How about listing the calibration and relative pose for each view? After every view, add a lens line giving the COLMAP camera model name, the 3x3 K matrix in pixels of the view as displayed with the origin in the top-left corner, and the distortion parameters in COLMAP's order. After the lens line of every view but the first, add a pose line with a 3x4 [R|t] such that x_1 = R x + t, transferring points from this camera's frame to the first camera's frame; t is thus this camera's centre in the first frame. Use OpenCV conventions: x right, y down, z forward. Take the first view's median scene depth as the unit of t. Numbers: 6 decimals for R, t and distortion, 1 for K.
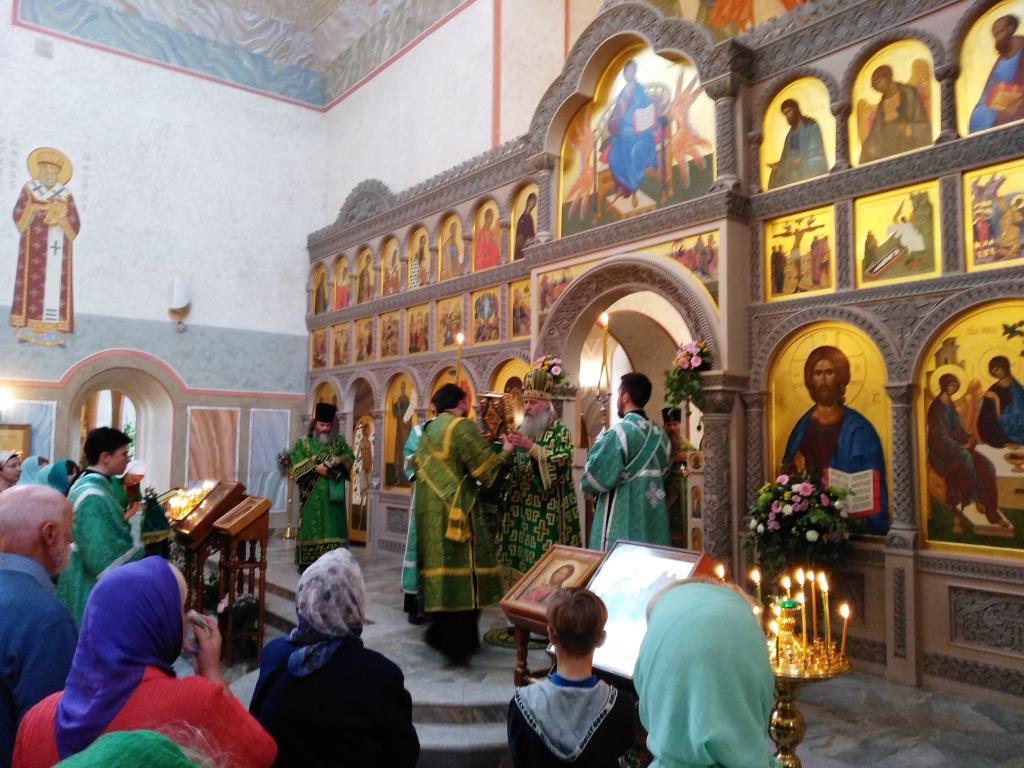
lens RADIAL K [[791.6, 0, 508.4], [0, 791.6, 383.5], [0, 0, 1]] dist [0.058878, -0.118748]
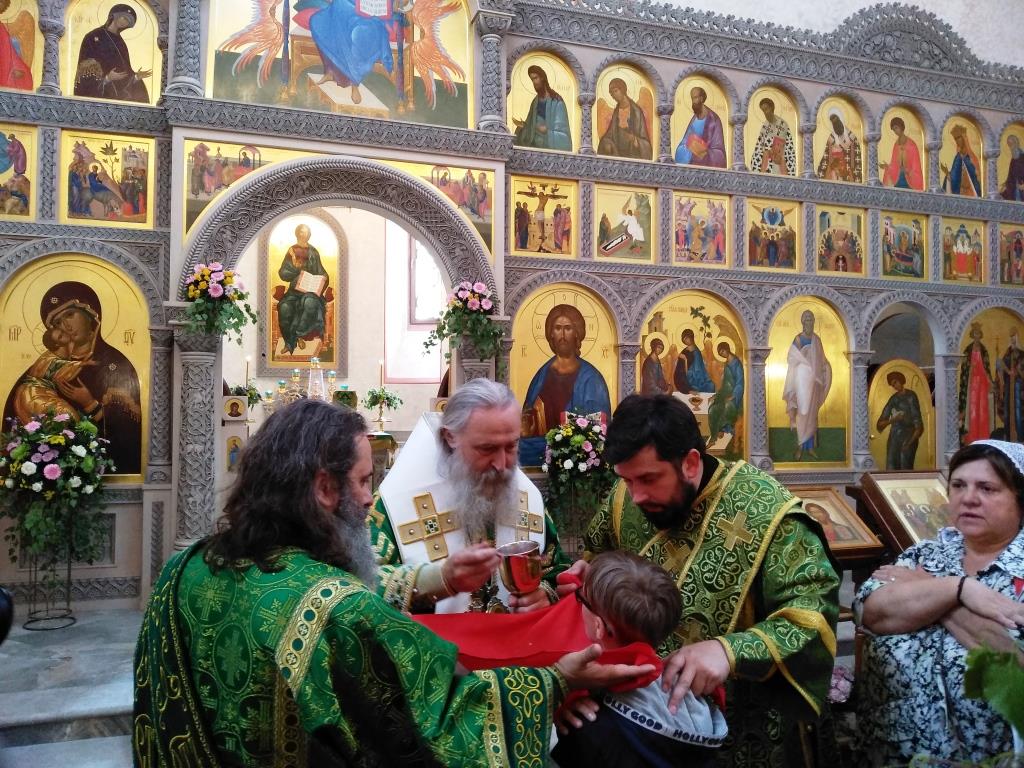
lens RADIAL K [[788.5, 0, 512.0], [0, 788.5, 384.0], [0, 0, 1]] dist [0.059798, -0.120009]
pose [[0.346704, 0.016742, 0.937825, -0.503521], [-0.071837, 0.997378, 0.008753, 0.045306], [-0.935220, -0.070406, 0.346997, 0.497102]]
